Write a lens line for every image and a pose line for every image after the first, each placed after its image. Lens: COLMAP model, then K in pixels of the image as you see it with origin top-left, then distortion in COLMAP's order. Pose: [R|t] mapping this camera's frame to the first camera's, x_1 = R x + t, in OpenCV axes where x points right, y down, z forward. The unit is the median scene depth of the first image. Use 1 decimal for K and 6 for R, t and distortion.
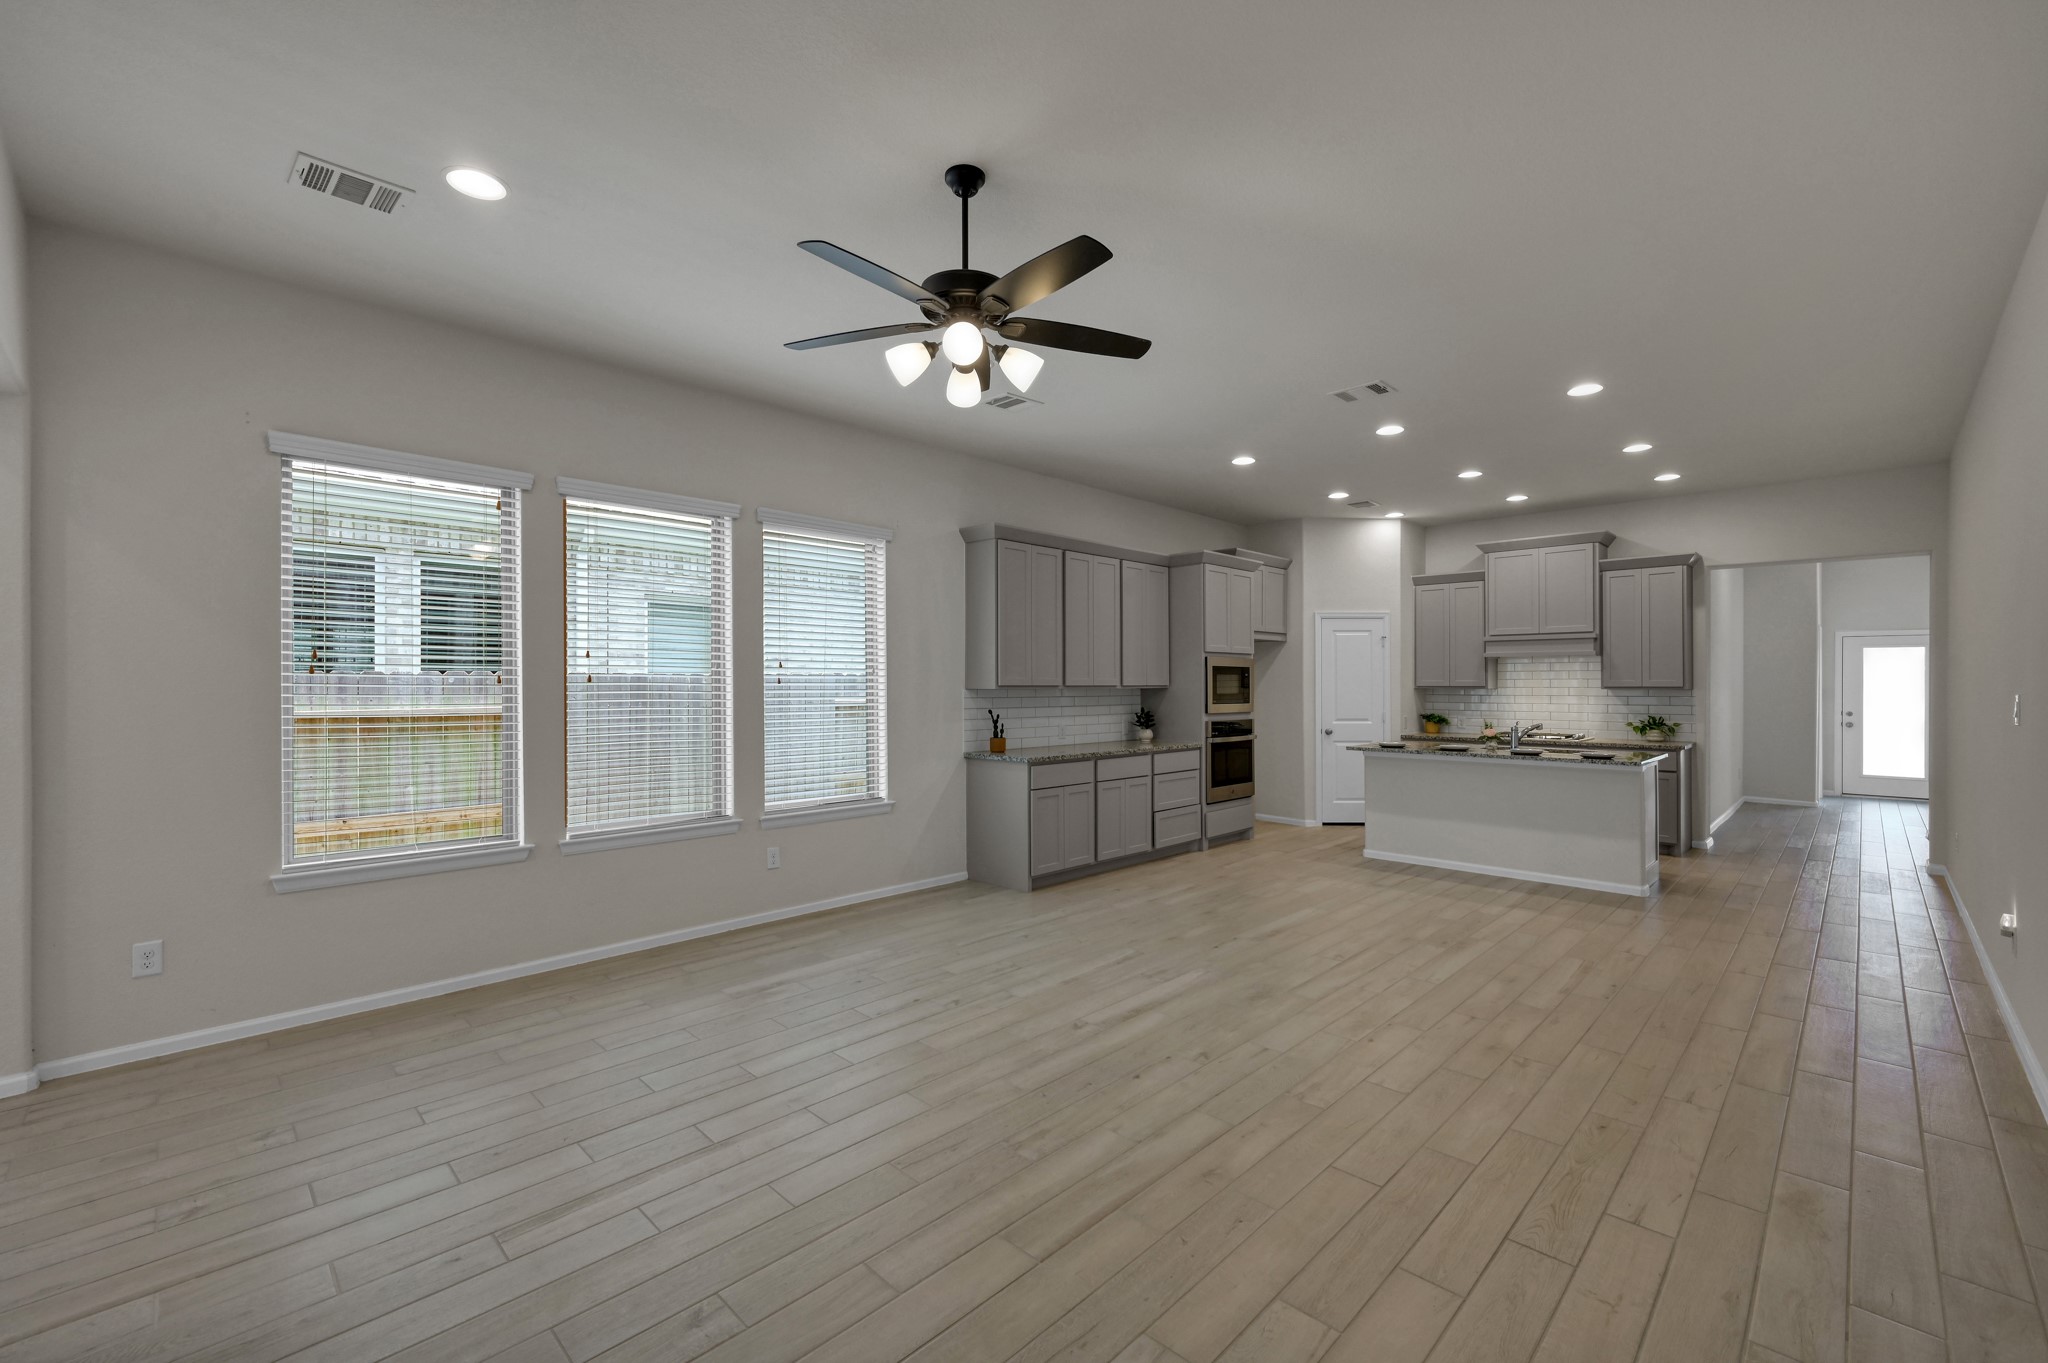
lens RADIAL K [[852.6, 0, 1024.0], [0, 852.6, 681.5], [0, 0, 1]] dist [-0.000743, -0.000276]
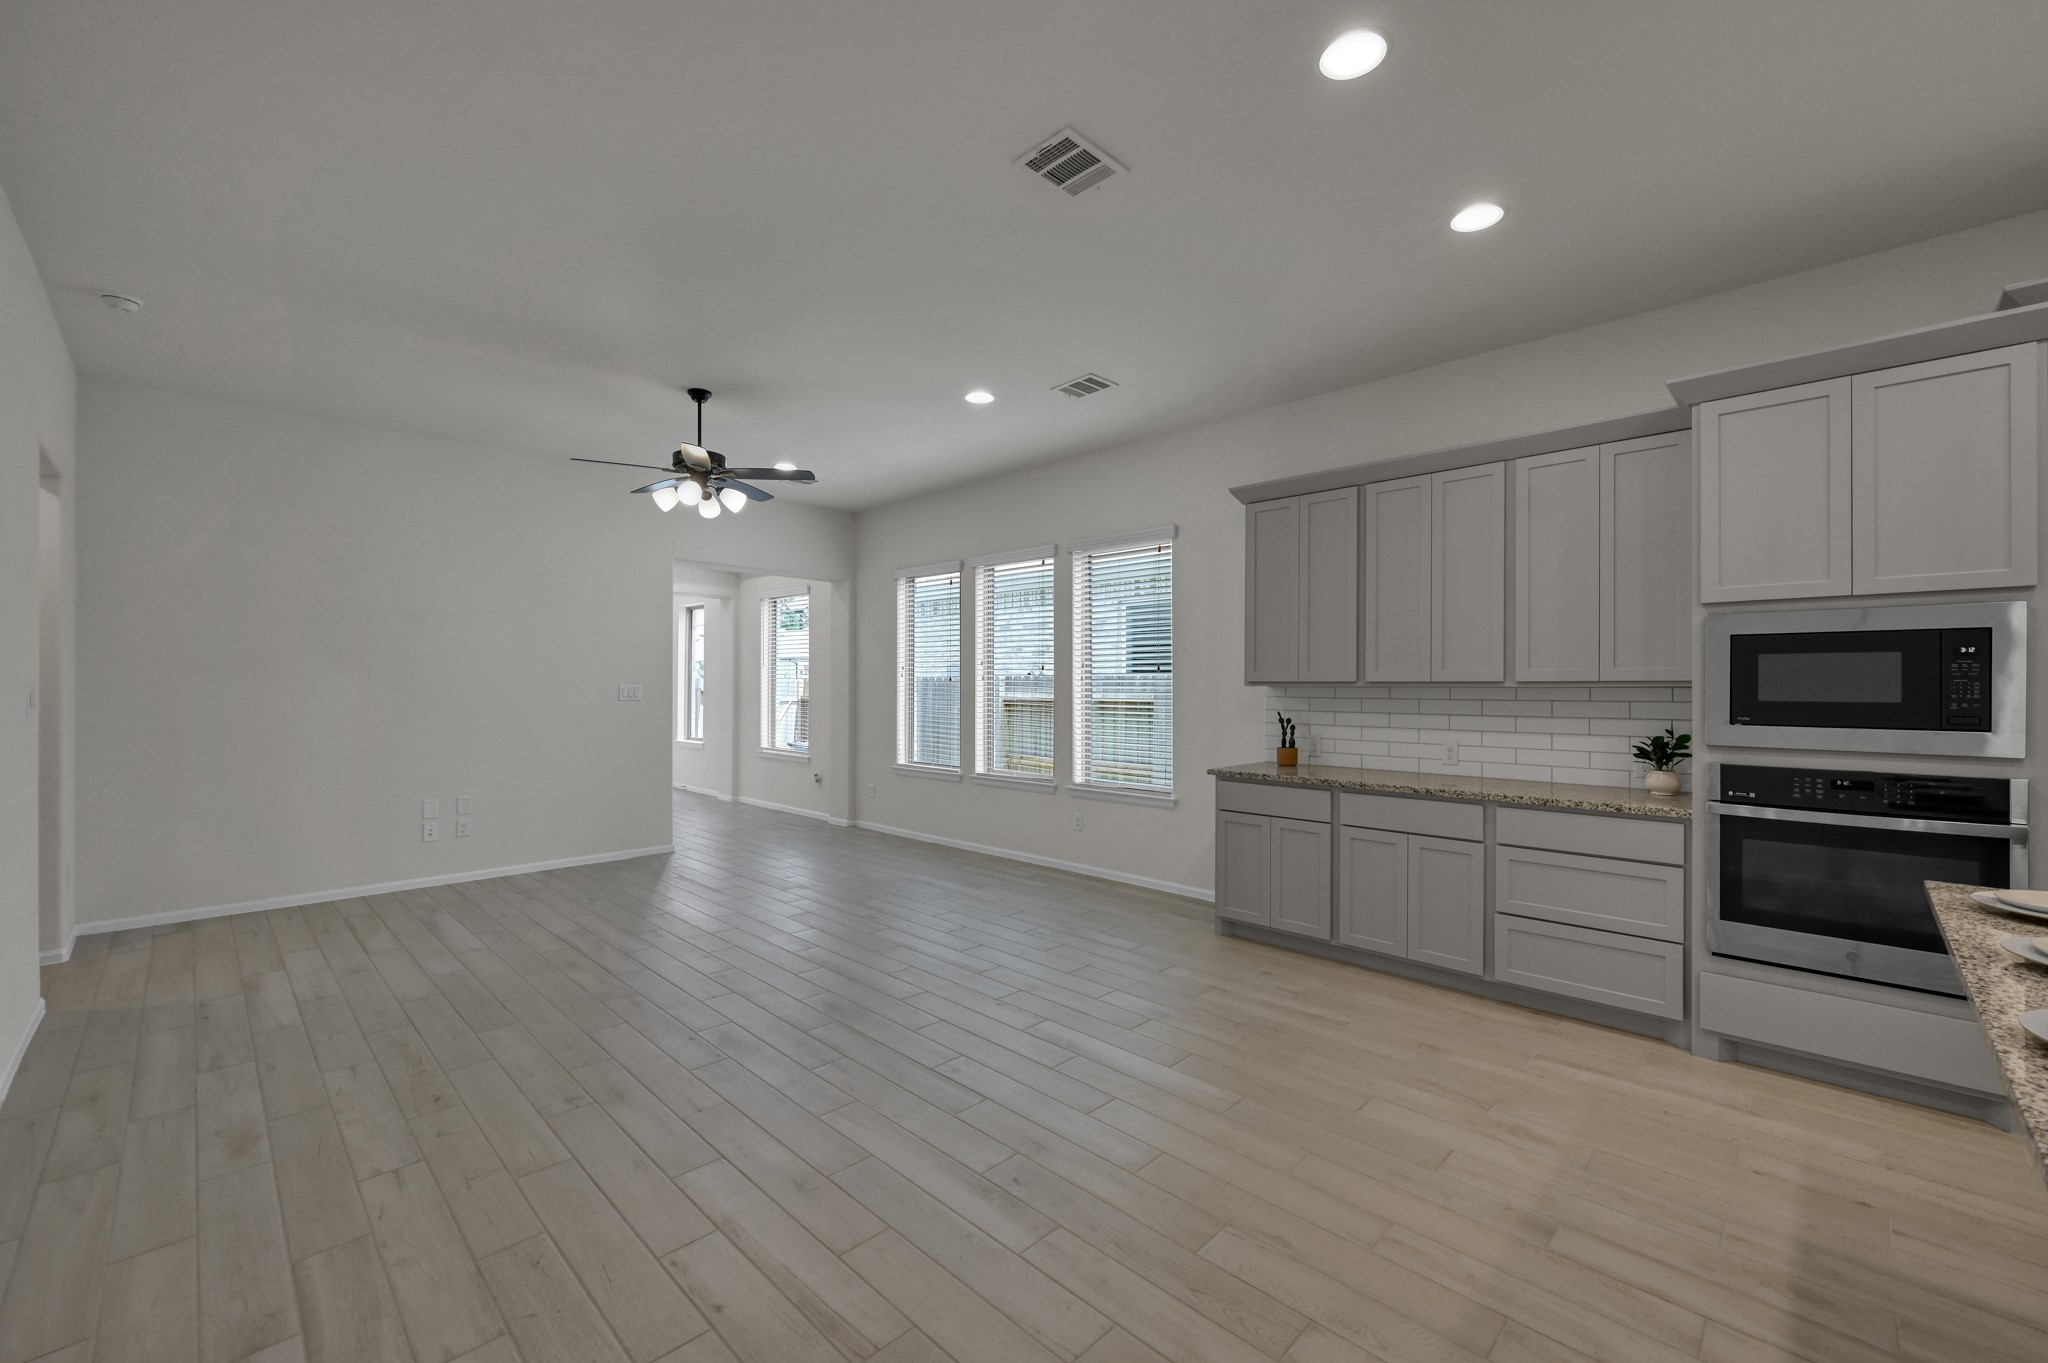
lens RADIAL K [[825.6, 0, 1023.7], [0, 825.6, 687.9], [0, 0, 1]] dist [-0.001076, -0.000080]
pose [[0.000121, 0.003031, -0.999995, 0.639179], [0.001357, 0.999994, 0.003031, 0.006416], [0.999999, -0.001357, 0.000117, 0.650600]]
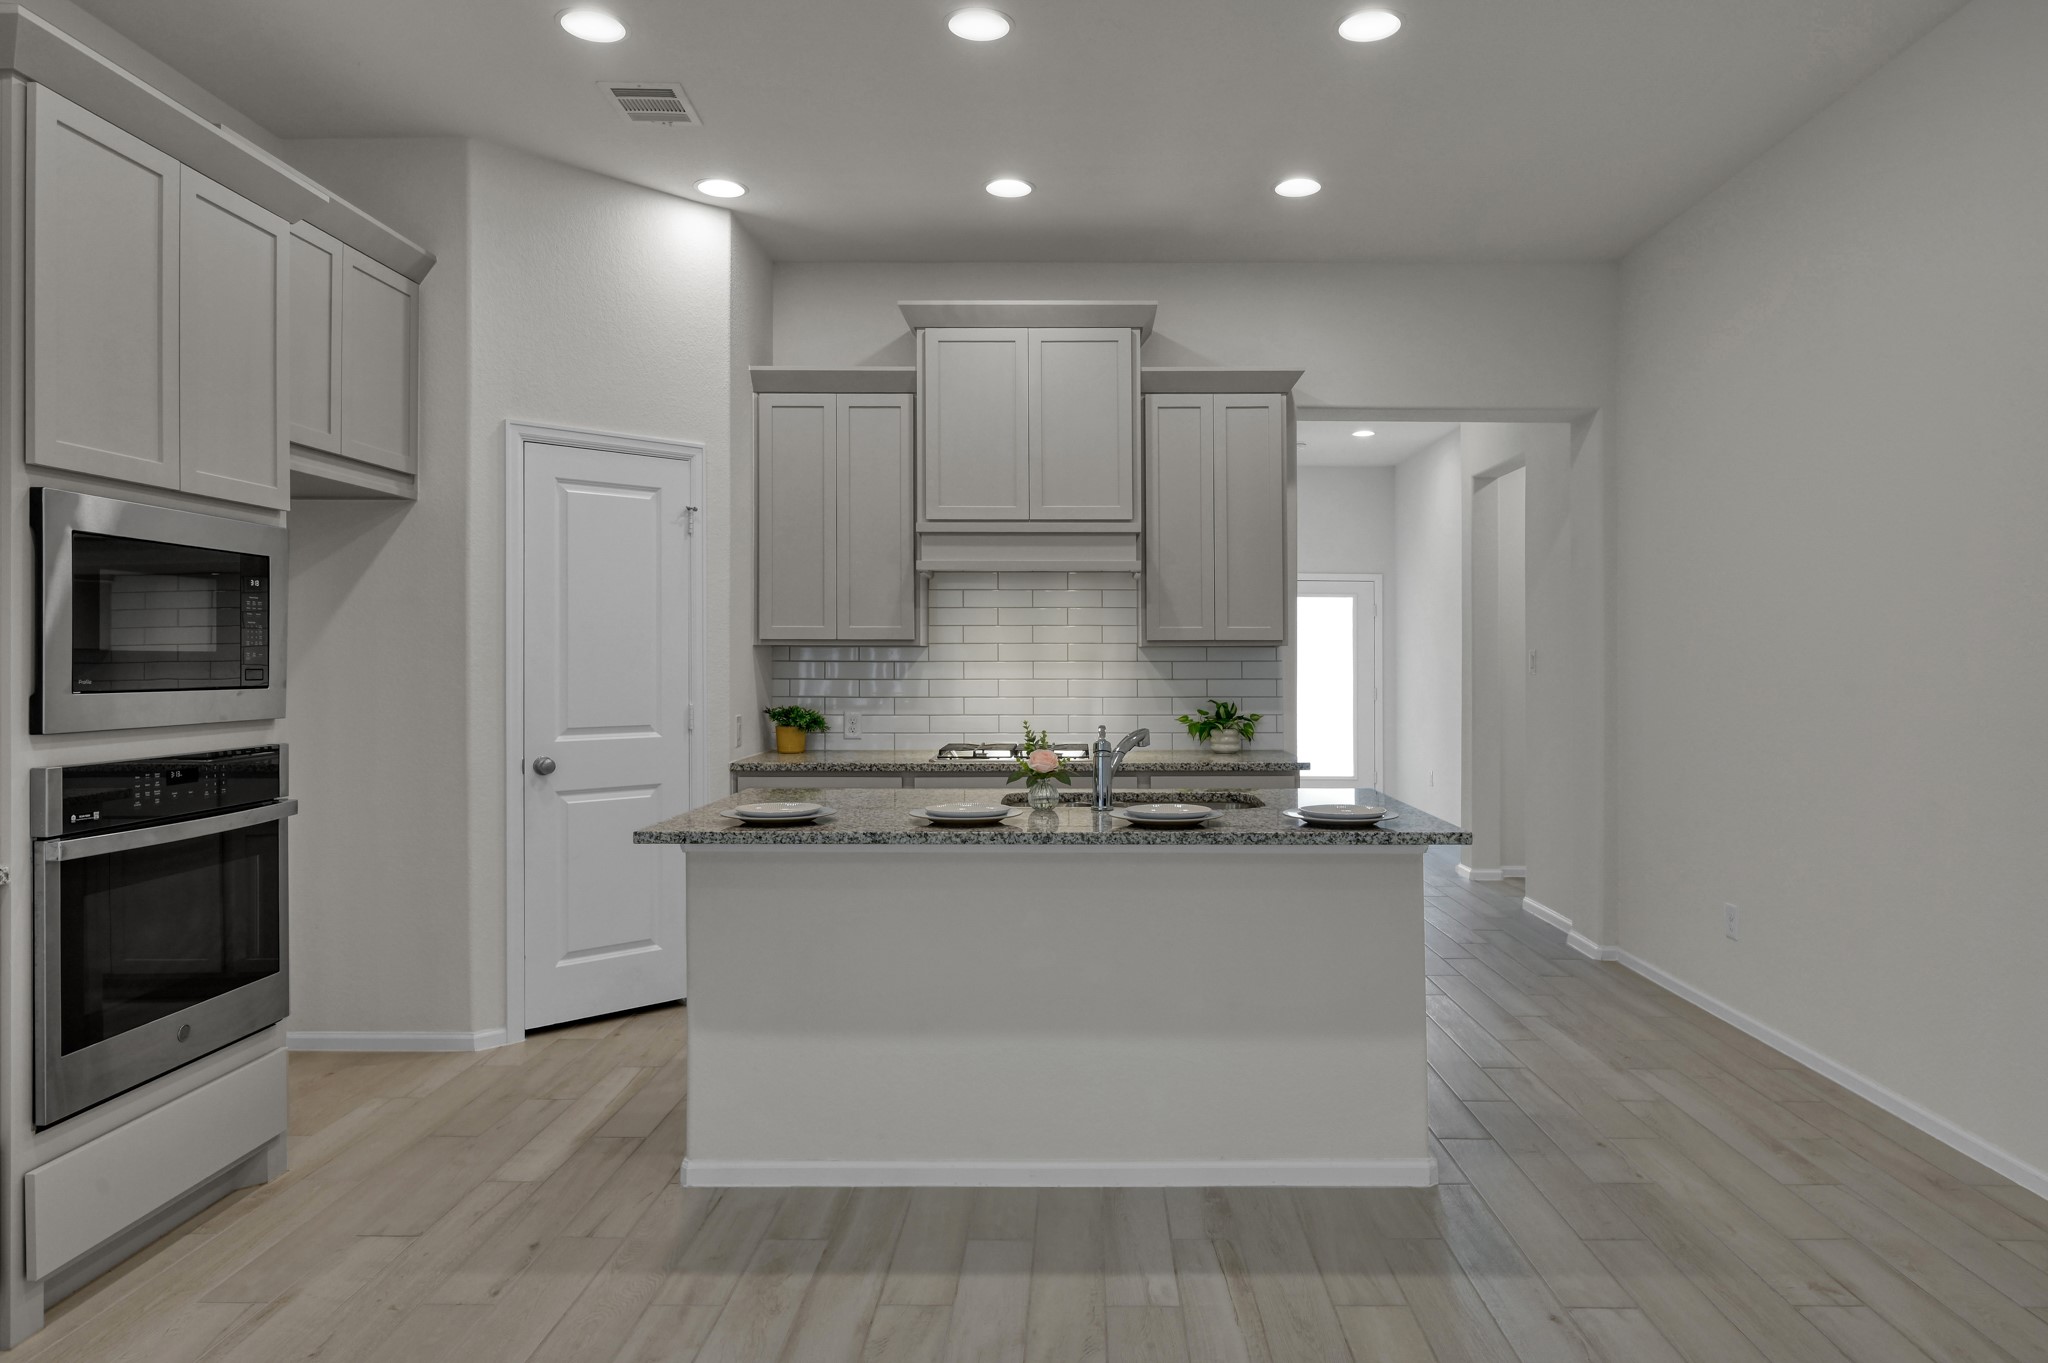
lens RADIAL K [[1269.8, 0, 1072.1], [0, 1269.8, 649.6], [0, 0, 1]] dist [0.001343, 0.000597]
pose [[0.714974, 0.005317, 0.699131, 0.174587], [-0.002023, 0.999983, -0.005536, 0.015832], [-0.699149, 0.002543, 0.714972, 0.561931]]
